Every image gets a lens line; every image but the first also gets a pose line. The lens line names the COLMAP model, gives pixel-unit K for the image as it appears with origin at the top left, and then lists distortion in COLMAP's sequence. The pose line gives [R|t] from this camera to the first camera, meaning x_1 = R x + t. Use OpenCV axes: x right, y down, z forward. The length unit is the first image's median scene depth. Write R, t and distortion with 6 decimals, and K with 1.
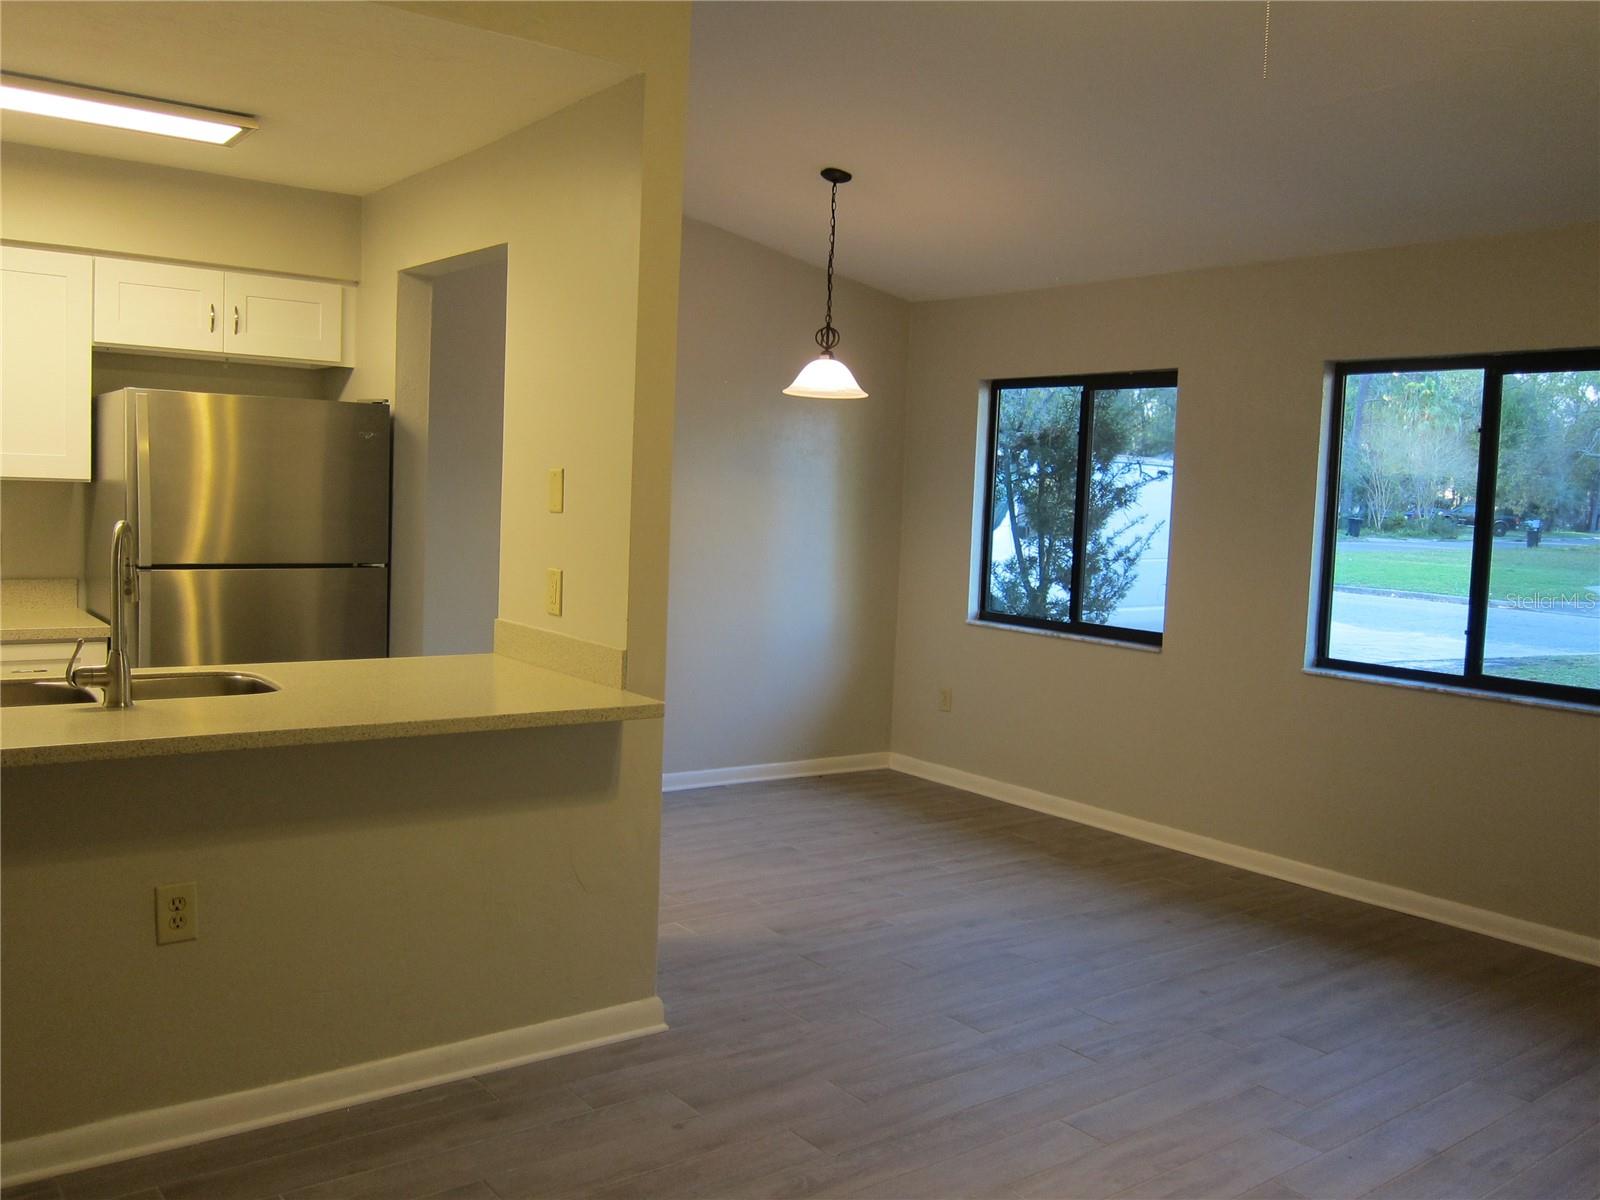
lens RADIAL K [[1326.9, 0, 800.0], [0, 1326.9, 600.0], [0, 0, 1]] dist [-0.066447, 0.013236]
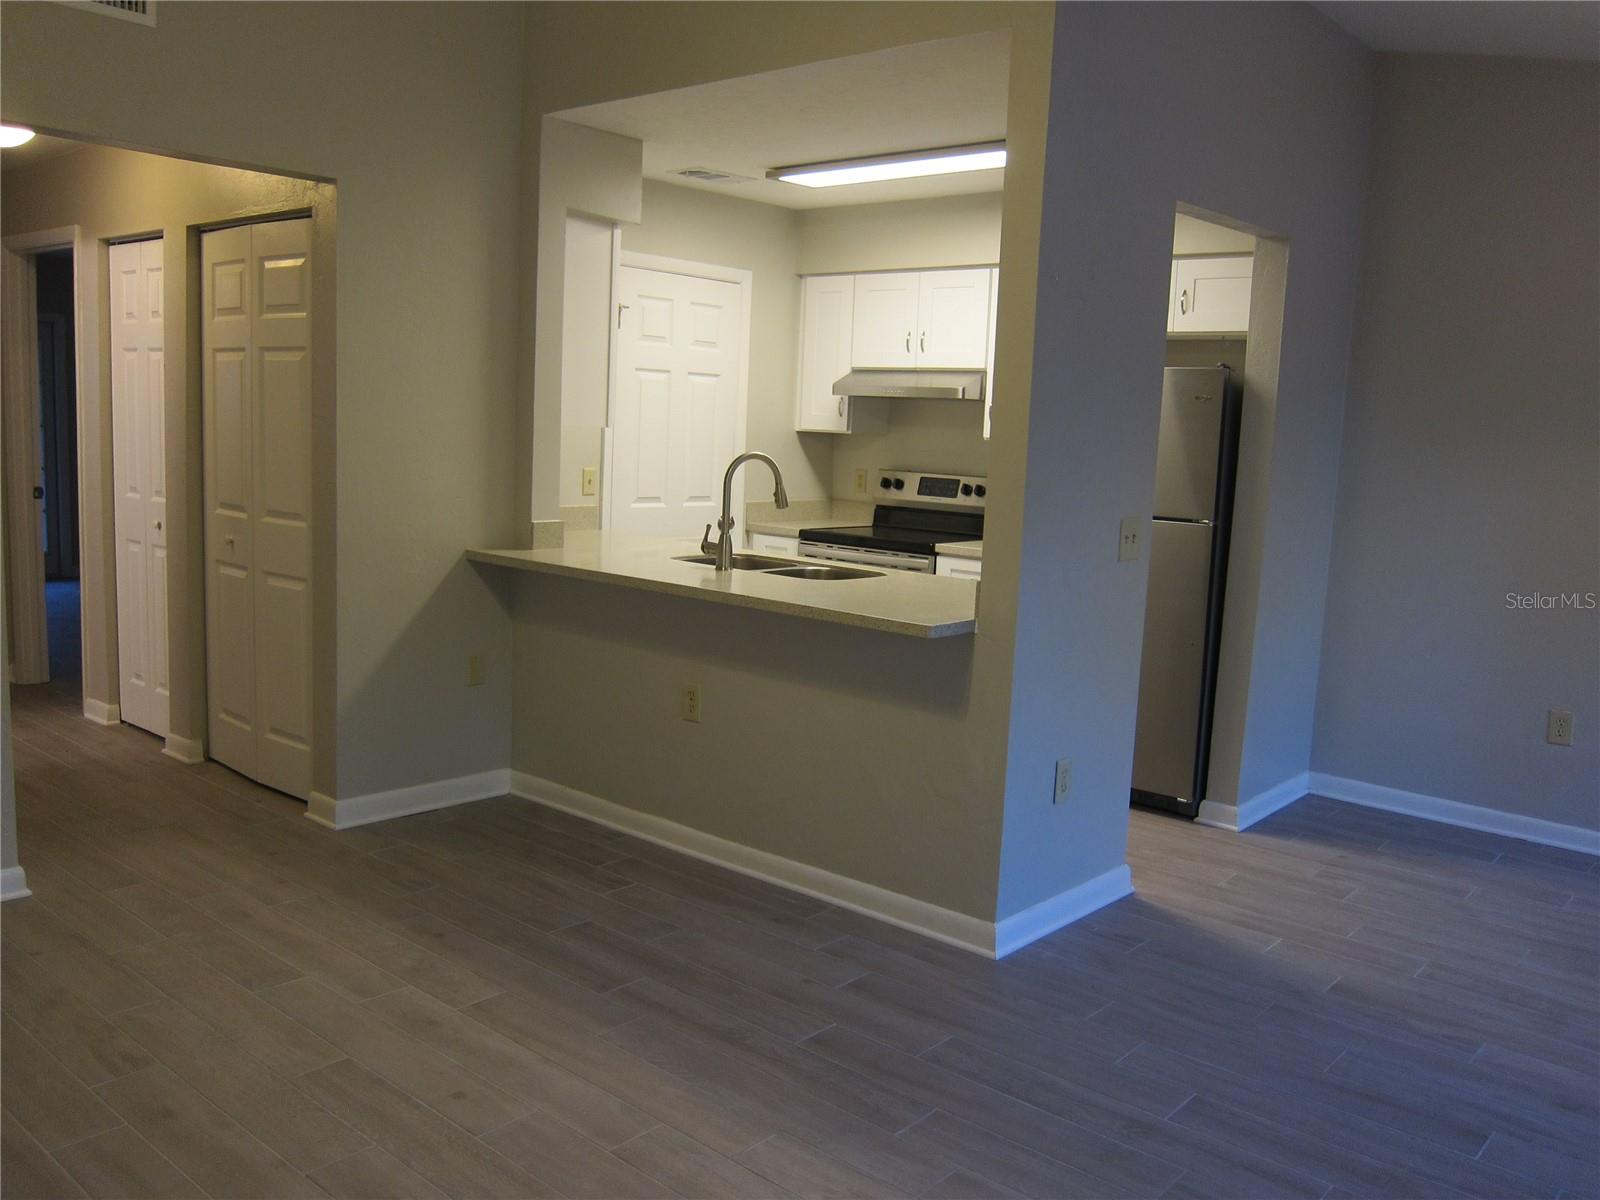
lens RADIAL K [[1326.9, 0, 800.0], [0, 1326.9, 600.0], [0, 0, 1]] dist [-0.066447, 0.013236]
pose [[0.207065, 0.098388, -0.973367, 0.590785], [-0.113021, 0.990674, 0.076095, -0.007788], [0.971777, 0.094254, 0.216254, 0.427016]]
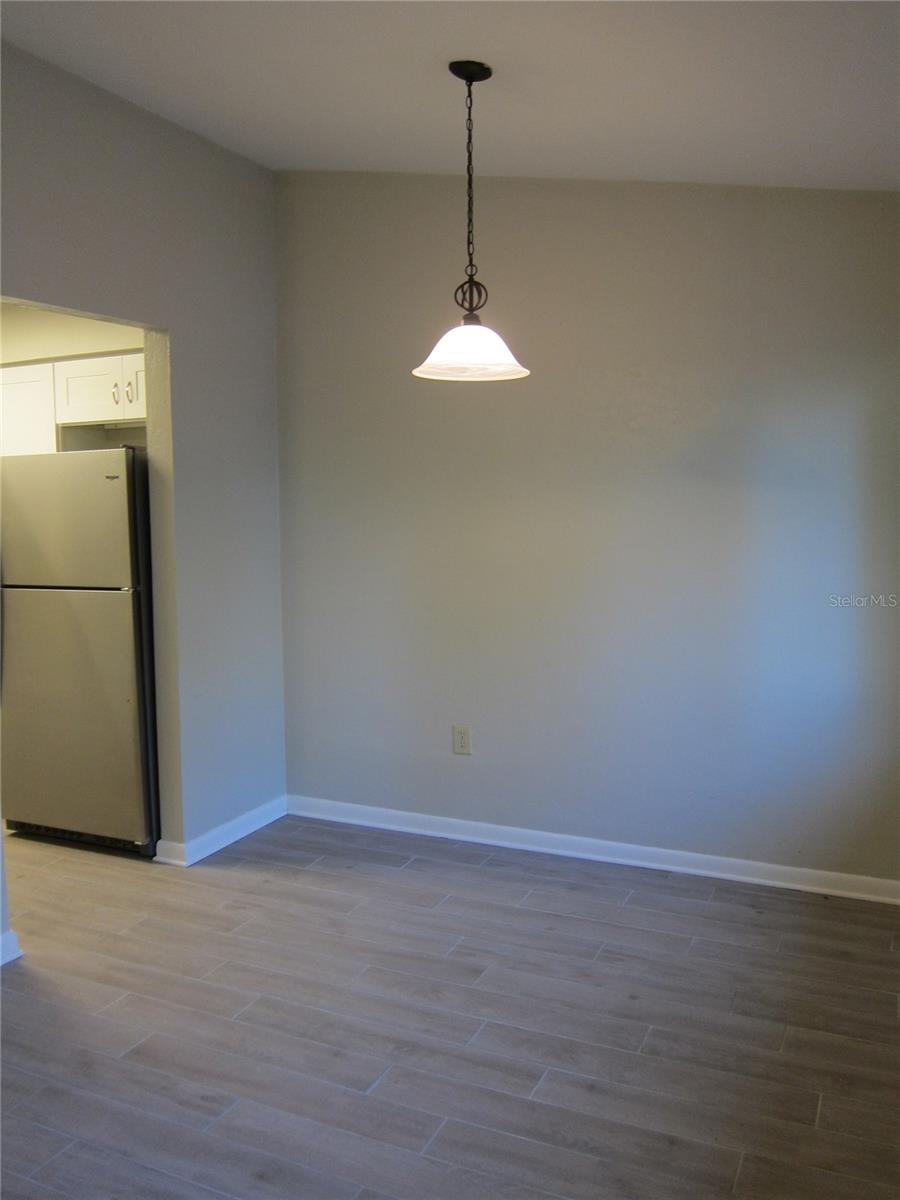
lens RADIAL K [[995.2, 0, 450.0], [0, 995.2, 600.0], [0, 0, 1]] dist [-0.066447, 0.013236]
pose [[0.469702, 0.040589, -0.881891, 0.528319], [-0.039617, 0.998905, 0.024874, -0.046061], [0.881936, 0.023254, 0.470796, 0.774927]]
